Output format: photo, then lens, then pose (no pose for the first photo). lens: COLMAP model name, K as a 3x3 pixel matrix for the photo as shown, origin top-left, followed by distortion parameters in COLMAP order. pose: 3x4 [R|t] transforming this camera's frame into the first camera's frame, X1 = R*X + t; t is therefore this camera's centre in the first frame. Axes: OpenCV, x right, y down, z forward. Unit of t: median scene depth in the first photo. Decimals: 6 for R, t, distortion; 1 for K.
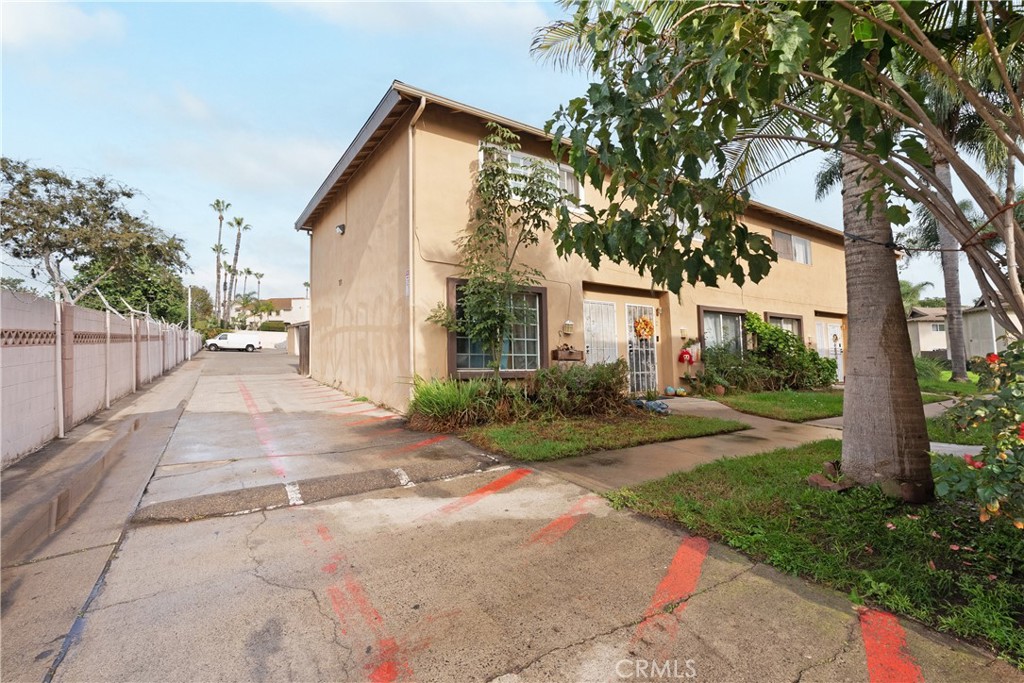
lens RADIAL K [[493.5, 0, 513.6], [0, 493.5, 340.8], [0, 0, 1]] dist [0.005287, 0.001635]
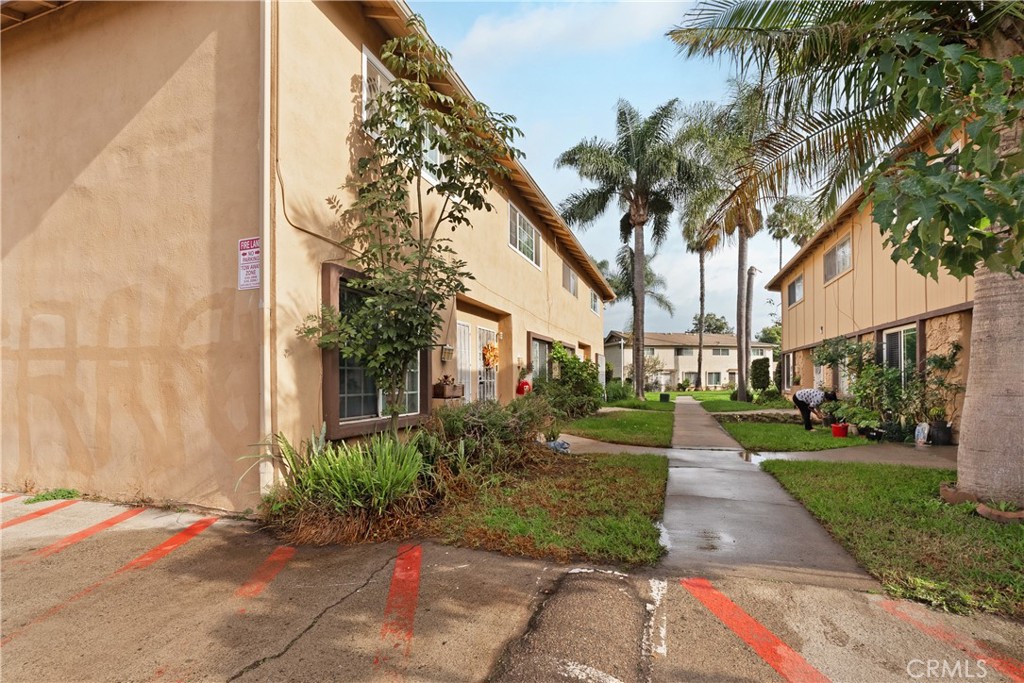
lens RADIAL K [[493.5, 0, 498.2], [0, 493.5, 377.1], [0, 0, 1]] dist [0.005287, 0.001635]
pose [[0.790227, -0.024750, 0.612314, -0.294458], [0.022615, 0.999681, 0.011223, 0.002867], [-0.612397, 0.004979, 0.790535, 0.378626]]
